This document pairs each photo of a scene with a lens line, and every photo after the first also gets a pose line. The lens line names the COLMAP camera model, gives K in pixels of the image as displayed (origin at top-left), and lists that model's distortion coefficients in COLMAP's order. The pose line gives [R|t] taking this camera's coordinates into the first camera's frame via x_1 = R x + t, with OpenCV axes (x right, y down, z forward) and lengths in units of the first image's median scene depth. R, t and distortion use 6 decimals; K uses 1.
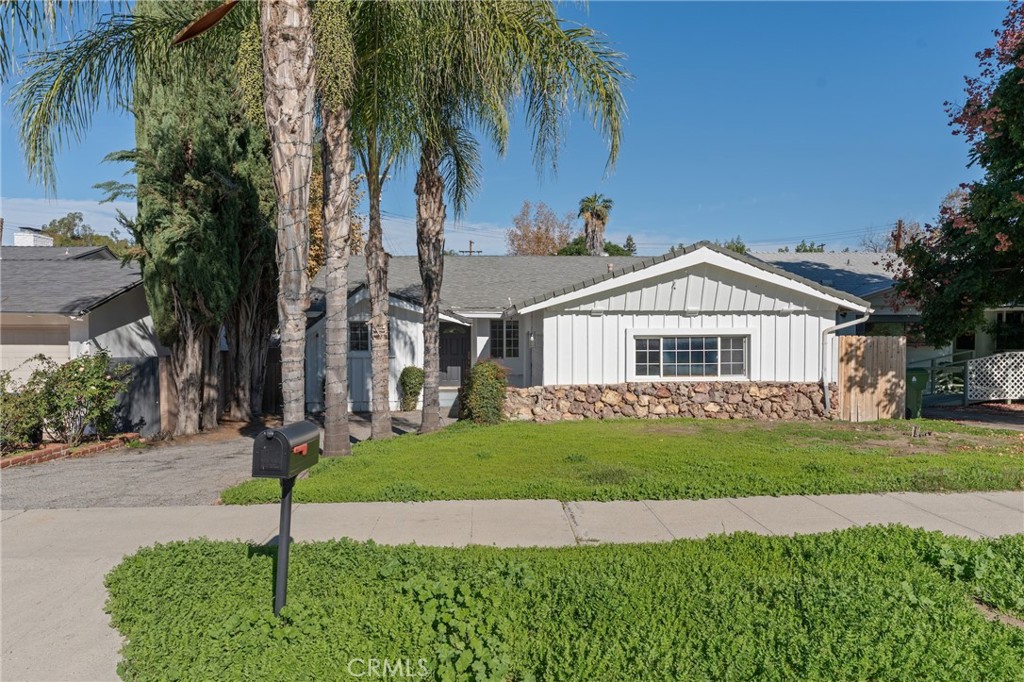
lens RADIAL K [[684.9, 0, 511.3], [0, 684.9, 344.0], [0, 0, 1]] dist [0.004384, 0.002422]
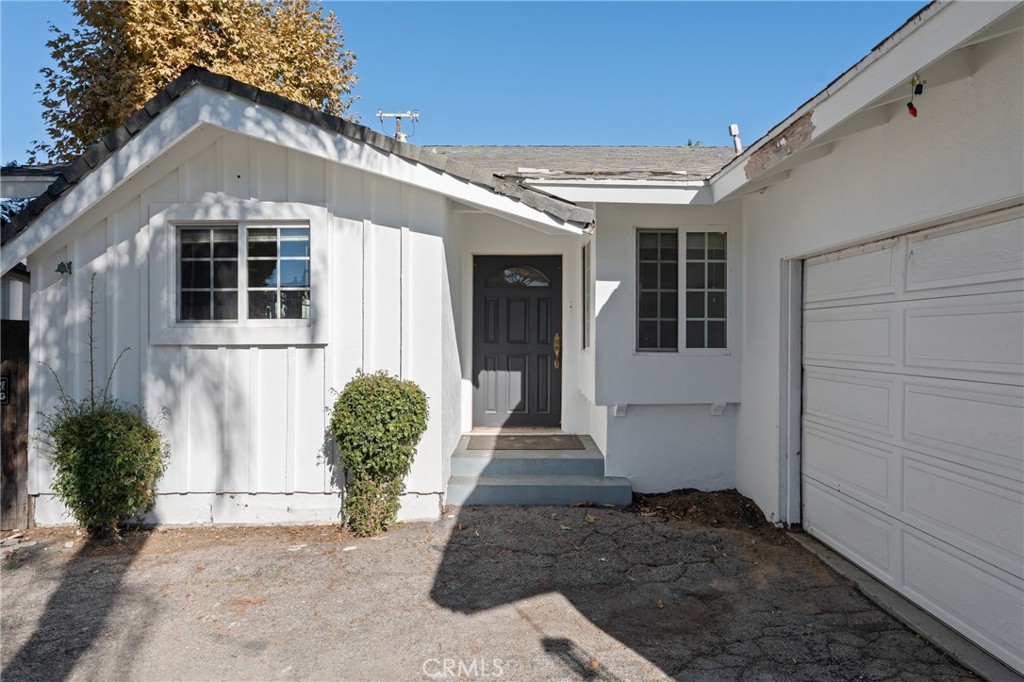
lens RADIAL K [[599.5, 0, 515.6], [0, 599.5, 338.6], [0, 0, 1]] dist [0.002300, 0.000201]
pose [[0.998753, 0.005983, -0.049564, -0.101273], [-0.006527, 0.999920, -0.010810, 0.025903], [0.049495, 0.011120, 0.998712, 1.007001]]
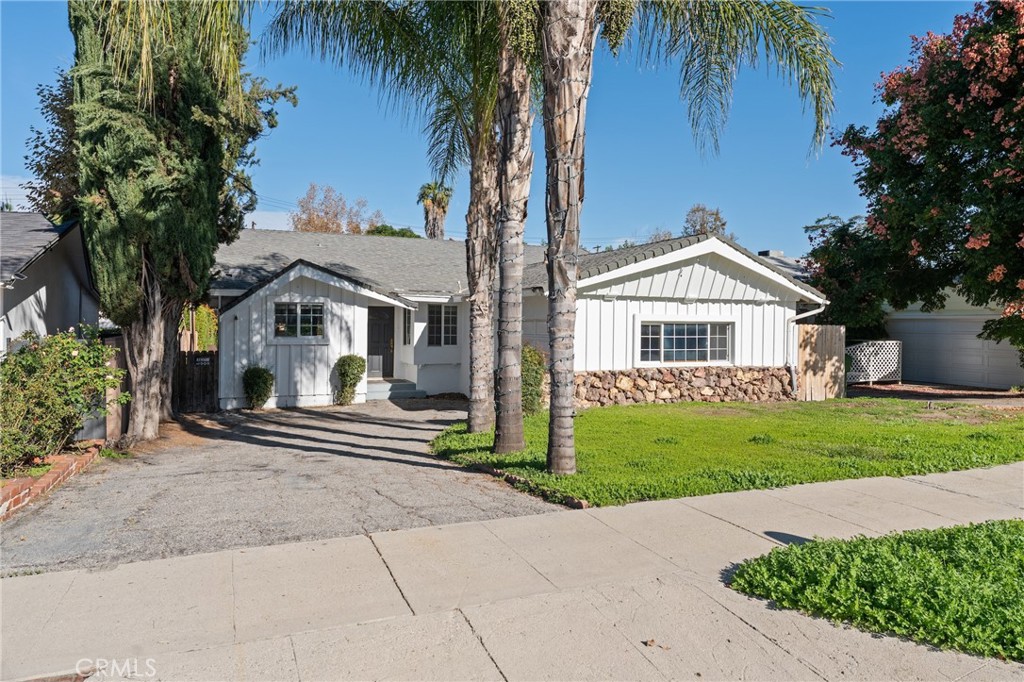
lens RADIAL K [[696.2, 0, 513.3], [0, 696.2, 331.2], [0, 0, 1]] dist [0.001050, 0.000056]
pose [[0.936868, 0.009952, 0.349542, -0.351135], [-0.006413, 0.999916, -0.011282, 0.014887], [-0.349625, 0.008328, 0.936853, 0.107705]]
